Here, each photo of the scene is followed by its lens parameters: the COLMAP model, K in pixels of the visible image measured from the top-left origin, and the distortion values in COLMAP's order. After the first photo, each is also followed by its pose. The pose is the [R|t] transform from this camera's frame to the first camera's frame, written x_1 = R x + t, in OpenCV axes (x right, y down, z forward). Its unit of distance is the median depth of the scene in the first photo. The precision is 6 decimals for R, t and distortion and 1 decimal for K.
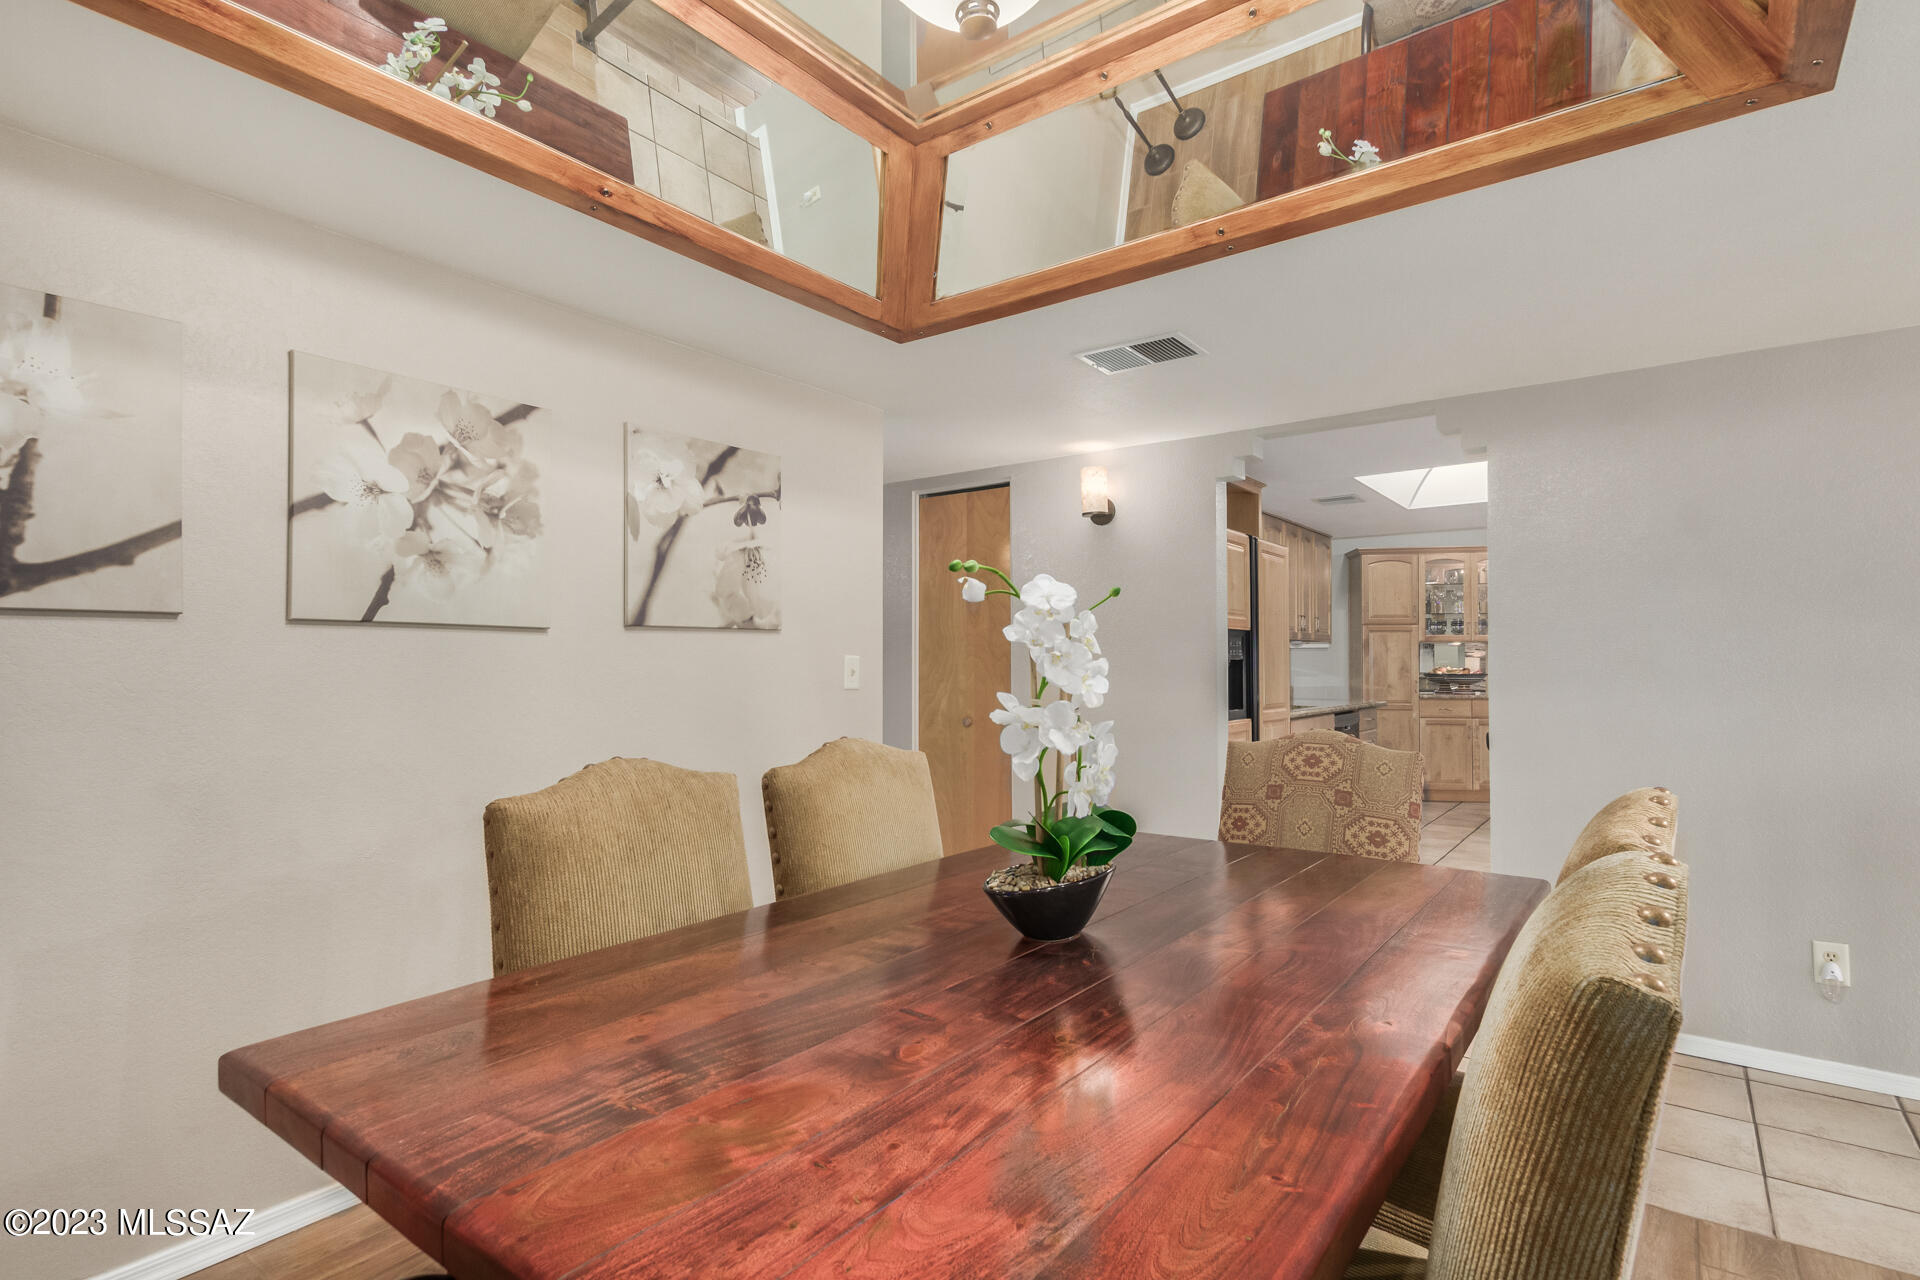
lens RADIAL K [[952.3, 0, 958.4], [0, 952.3, 676.3], [0, 0, 1]] dist [-0.002566, -0.000579]
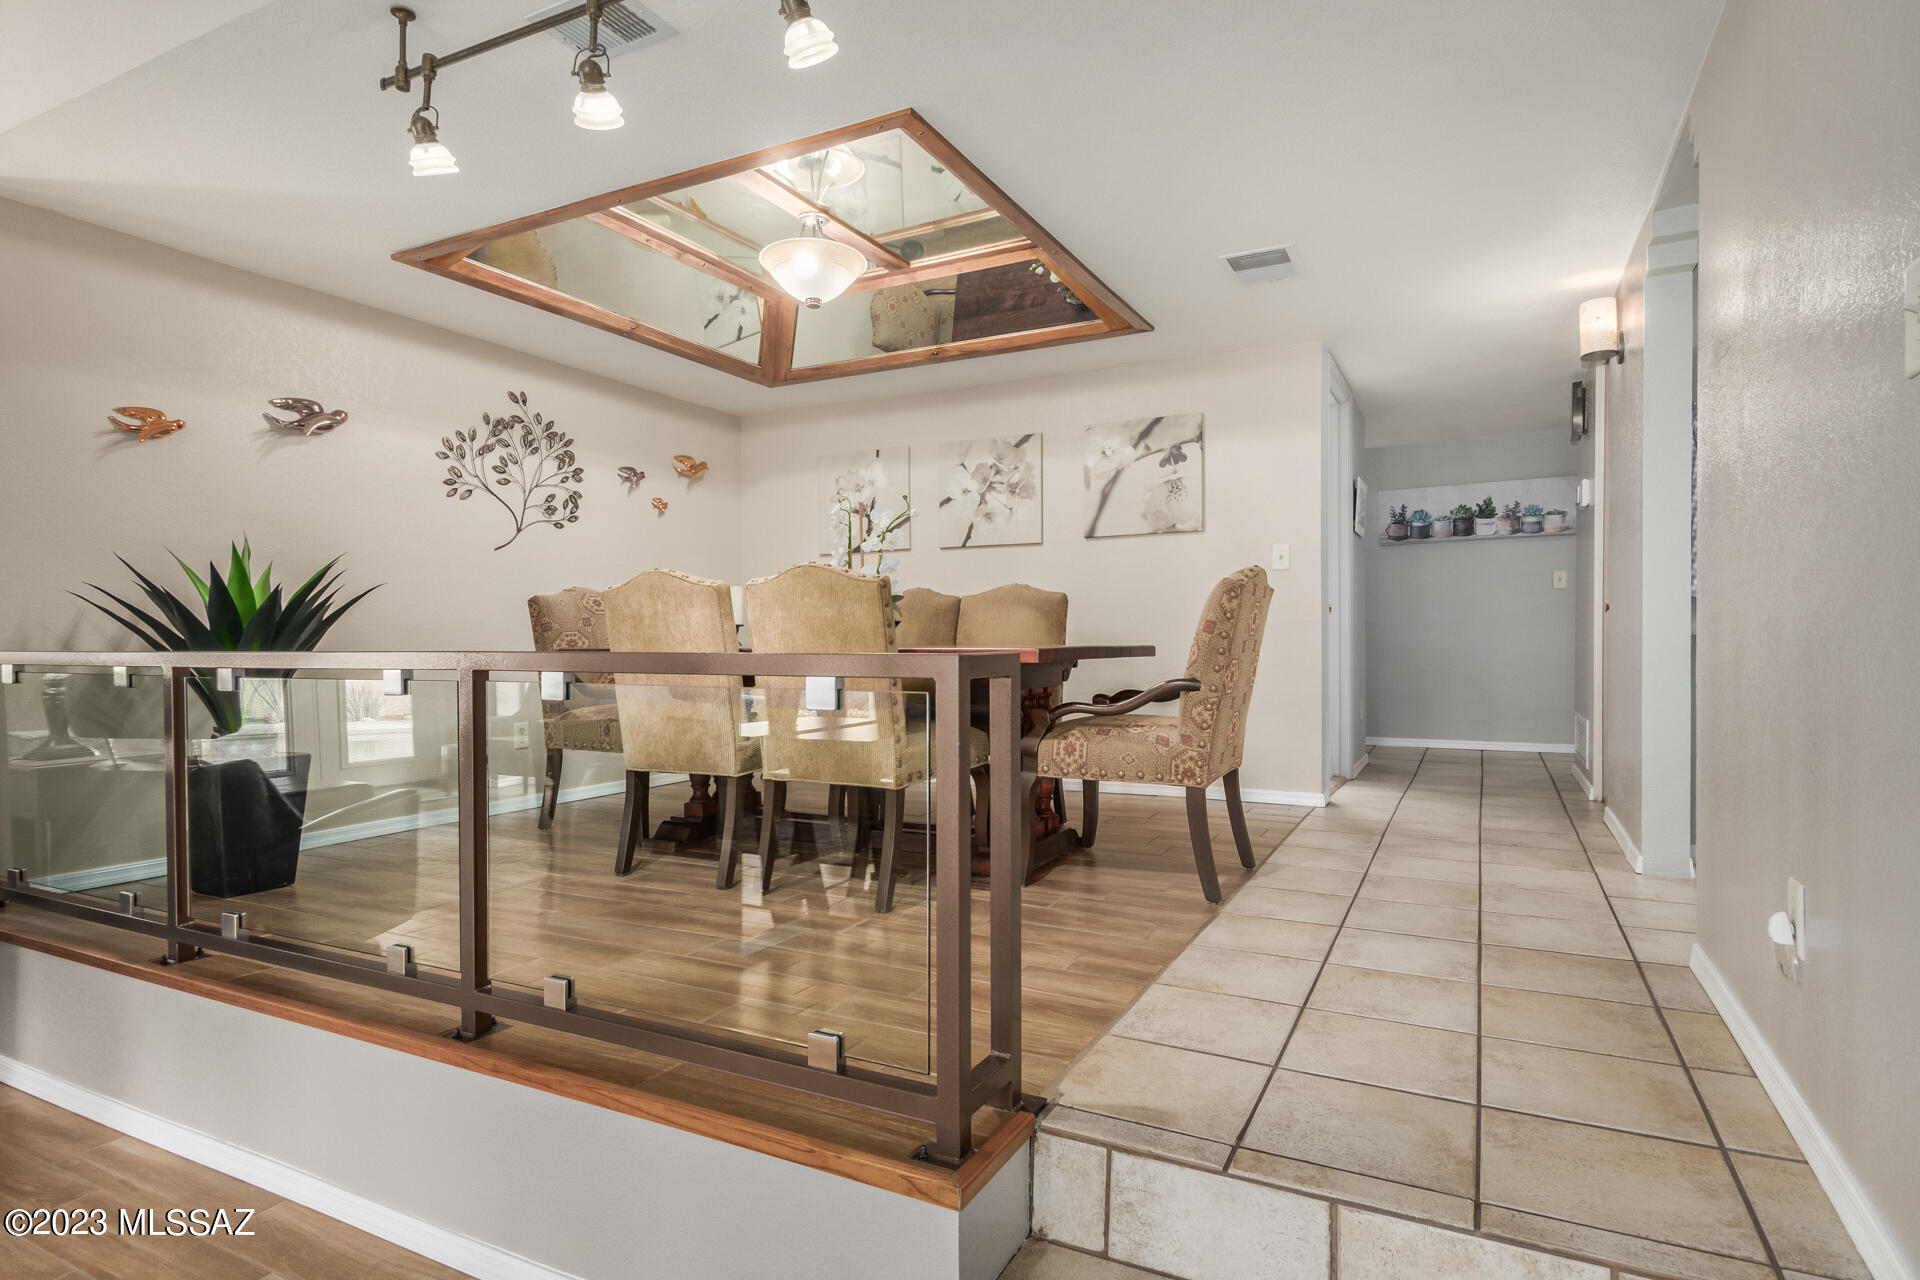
lens RADIAL K [[926.6, 0, 957.1], [0, 926.6, 652.6], [0, 0, 1]] dist [-0.000072, 0.000111]
pose [[0.207615, 0.011881, -0.978138, 1.303880], [-0.004870, 0.999926, 0.011112, 0.143653], [0.978198, 0.002456, 0.207658, 0.388960]]
